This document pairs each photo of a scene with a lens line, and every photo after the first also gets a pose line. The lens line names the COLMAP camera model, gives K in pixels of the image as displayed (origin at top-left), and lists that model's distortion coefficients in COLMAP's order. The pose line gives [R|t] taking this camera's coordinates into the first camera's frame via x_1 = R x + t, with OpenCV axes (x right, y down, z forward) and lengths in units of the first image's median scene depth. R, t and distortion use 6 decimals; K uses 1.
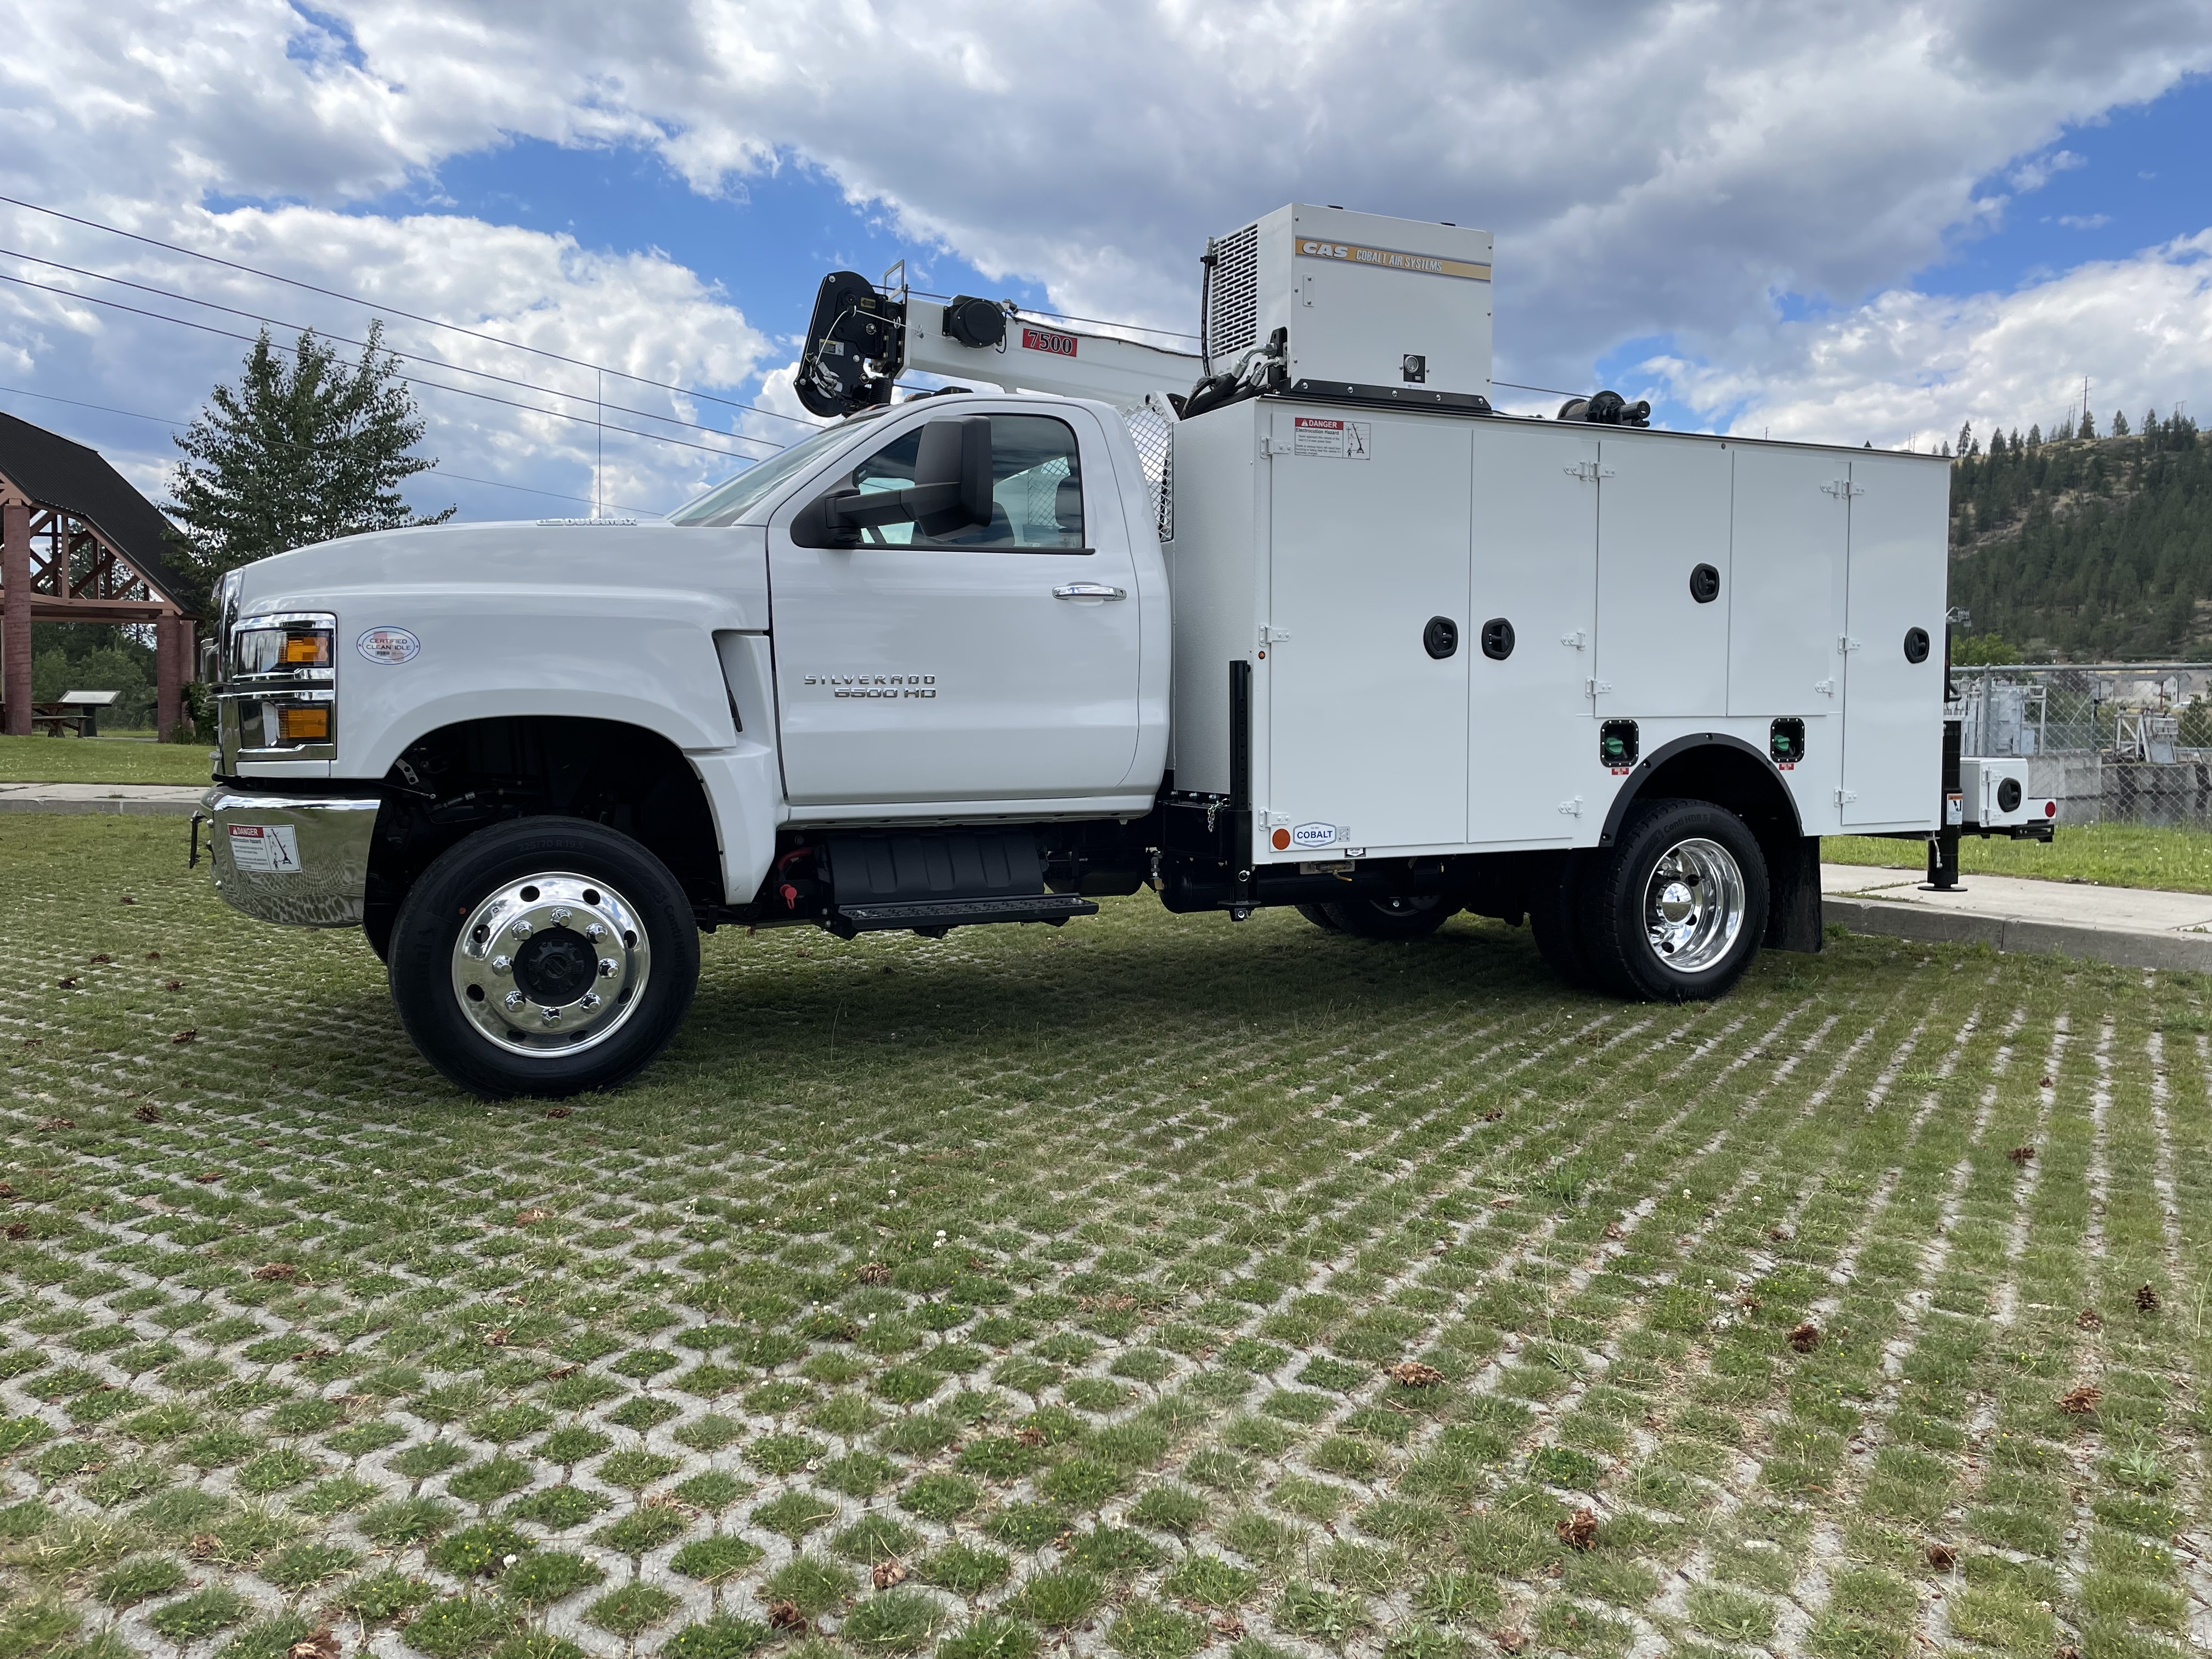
lens RADIAL K [[1664.2, 0, 1112.5], [0, 1664.2, 816.5], [0, 0, 1]] dist [0.091228, -0.115856]
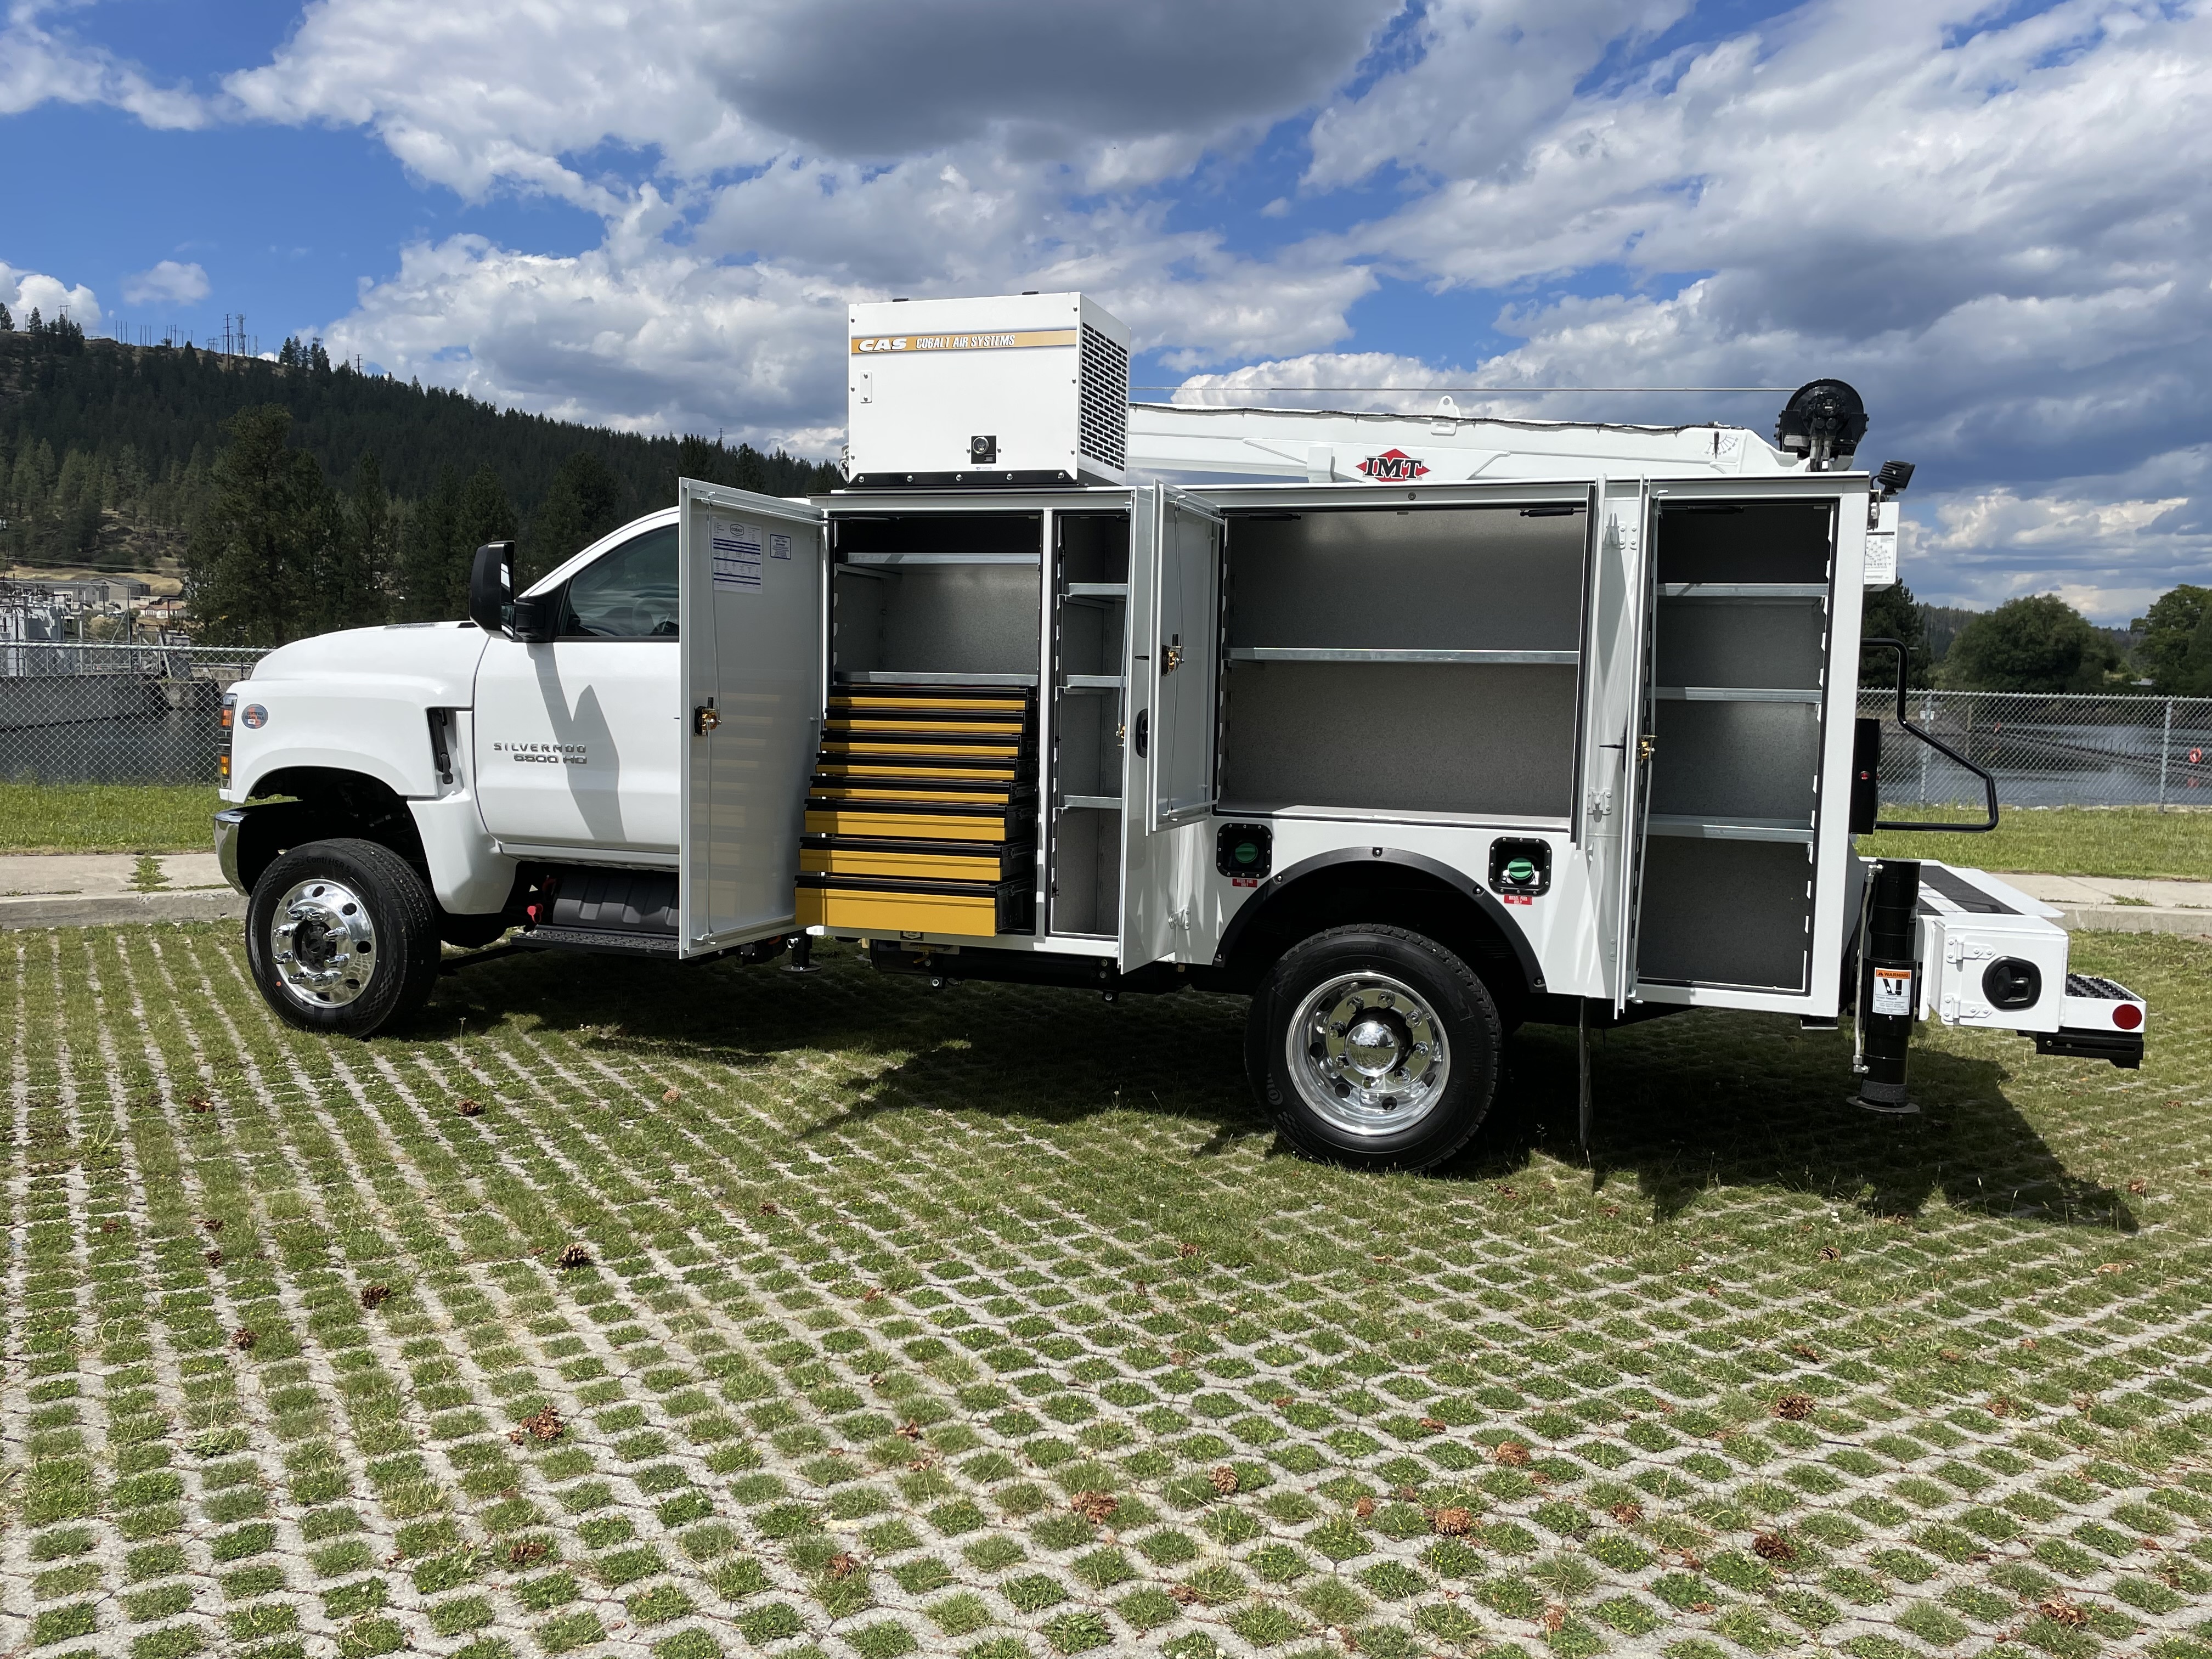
lens RADIAL K [[1664.2, 0, 1101.2], [0, 1664.2, 830.0], [0, 0, 1]] dist [0.091228, -0.115856]
pose [[0.704754, 0.080980, -0.704815, 0.905853], [-0.071837, 0.996504, 0.042663, -0.090957], [0.705805, 0.020565, 0.708107, 0.356575]]
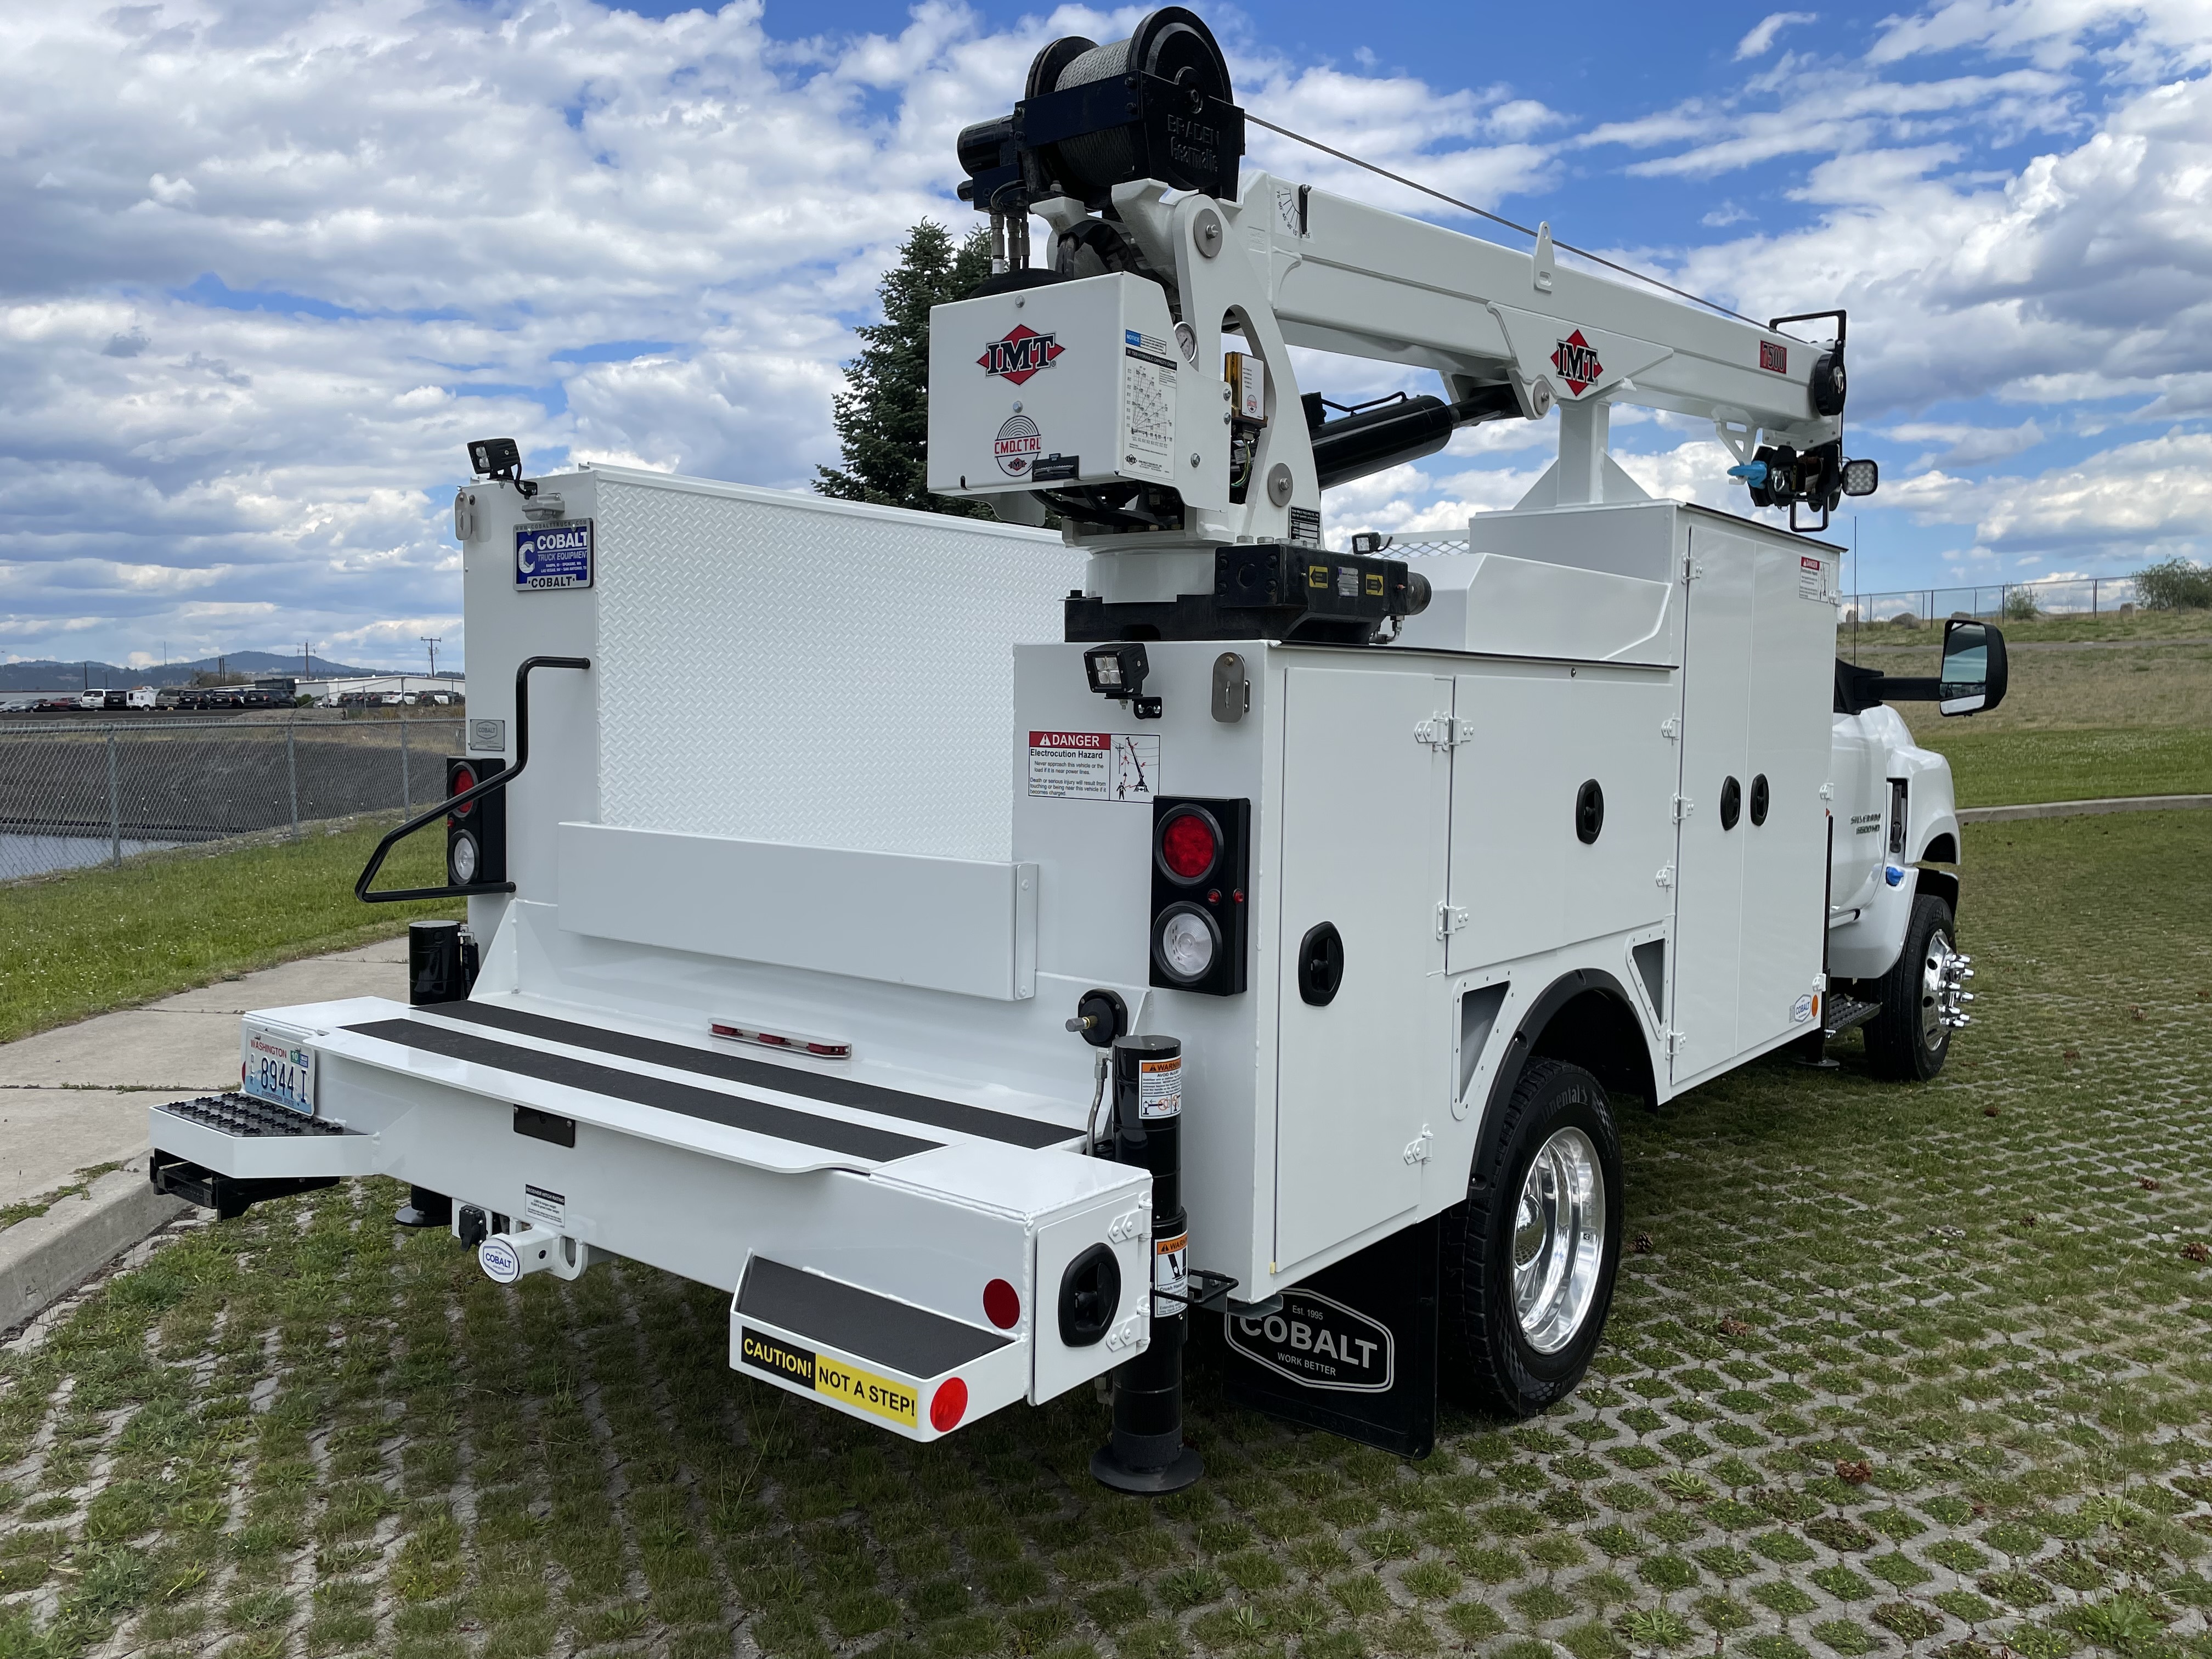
lens RADIAL K [[1664.2, 0, 1104.6], [0, 1664.2, 826.5], [0, 0, 1]] dist [0.091228, -0.115856]
pose [[0.823413, -0.055729, 0.564699, -0.670955], [0.054984, 0.998319, 0.018348, -0.109500], [-0.564772, 0.015942, 0.825093, 0.334312]]
